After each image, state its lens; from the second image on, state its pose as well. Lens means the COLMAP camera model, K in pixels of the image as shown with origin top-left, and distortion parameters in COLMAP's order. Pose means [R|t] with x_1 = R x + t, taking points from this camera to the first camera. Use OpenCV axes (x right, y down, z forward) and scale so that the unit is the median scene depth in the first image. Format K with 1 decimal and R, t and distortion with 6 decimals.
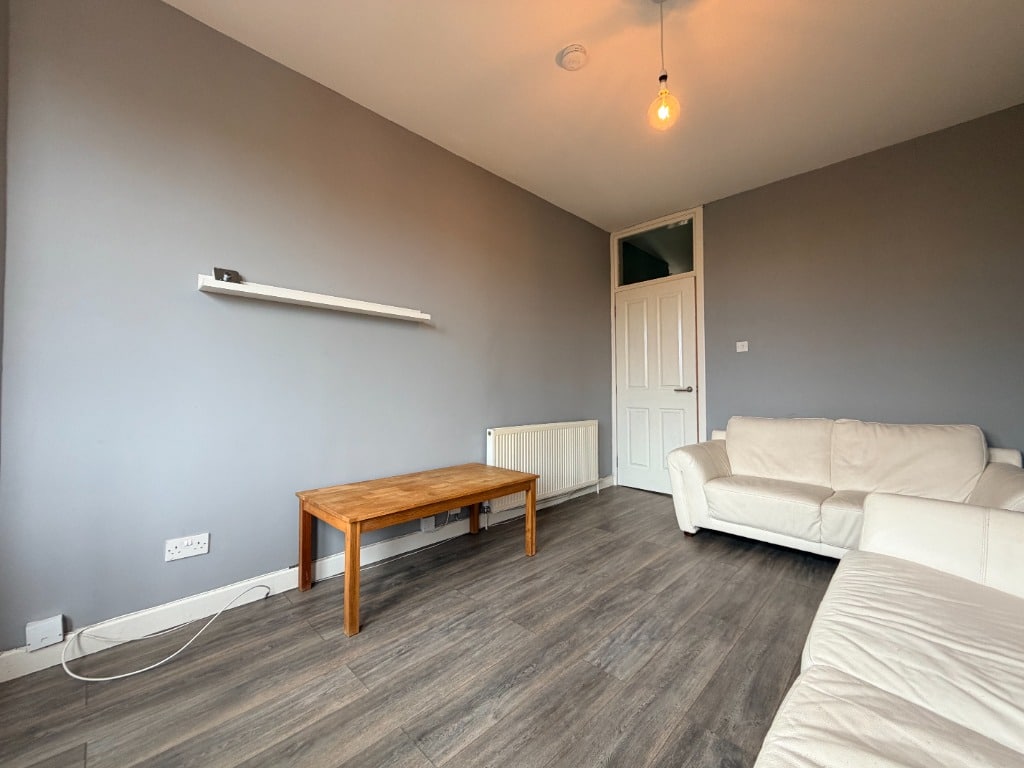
lens RADIAL K [[407.6, 0, 508.7], [0, 407.6, 383.8], [0, 0, 1]] dist [-0.000312, 0.000160]
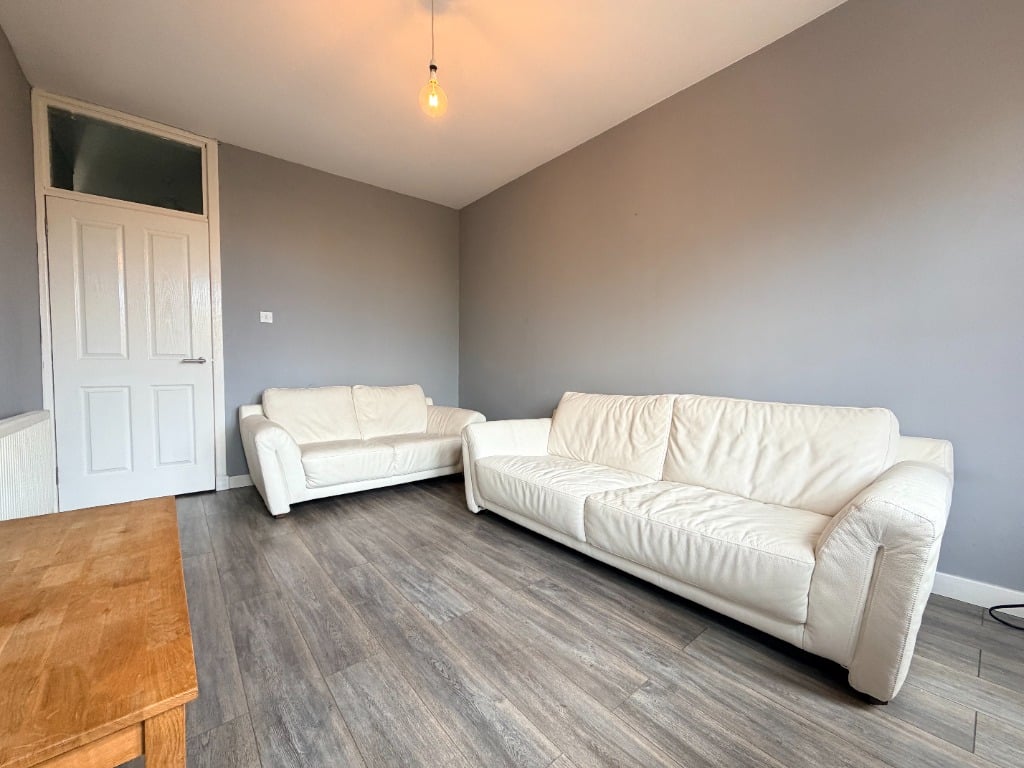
lens RADIAL K [[407.6, 0, 508.7], [0, 407.6, 383.8], [0, 0, 1]] dist [-0.000312, 0.000160]
pose [[0.097535, -0.034767, 0.994625, -0.669553], [-0.020621, 0.999105, 0.036945, 0.038061], [-0.995018, -0.024114, 0.096731, 0.646755]]
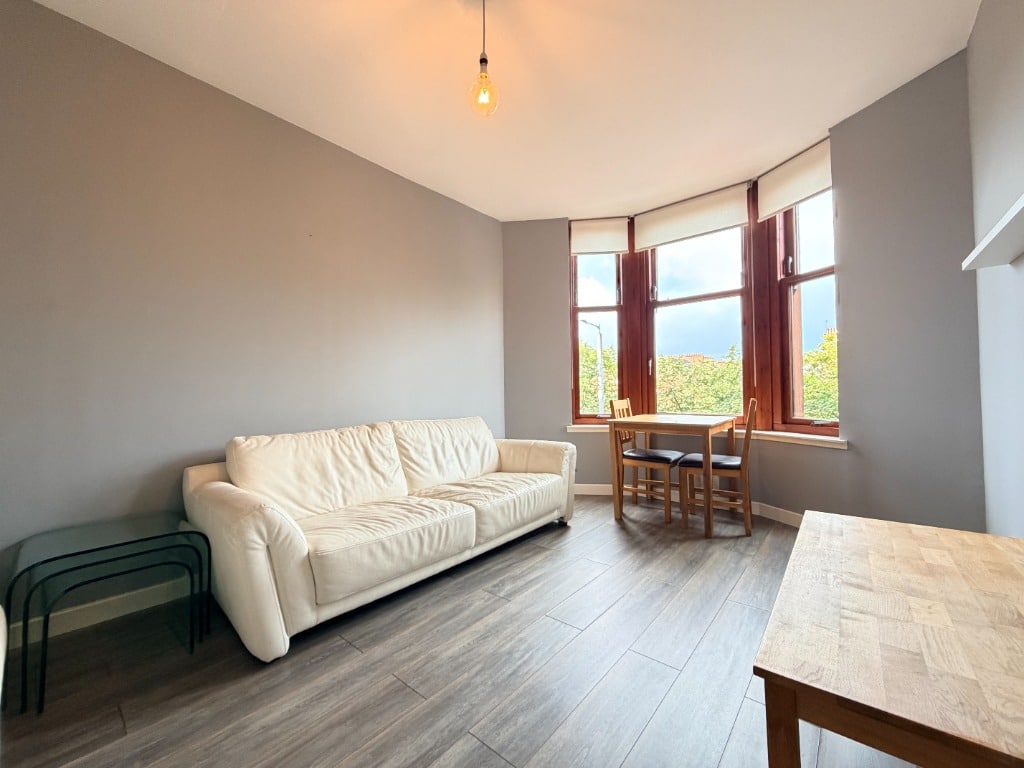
lens RADIAL K [[407.6, 0, 508.7], [0, 407.6, 383.8], [0, 0, 1]] dist [-0.000312, 0.000160]
pose [[-0.997421, 0.018149, -0.069438, 0.381786], [0.021094, 0.998898, -0.041921, 0.042617], [0.068601, -0.043278, -0.996705, 1.836099]]
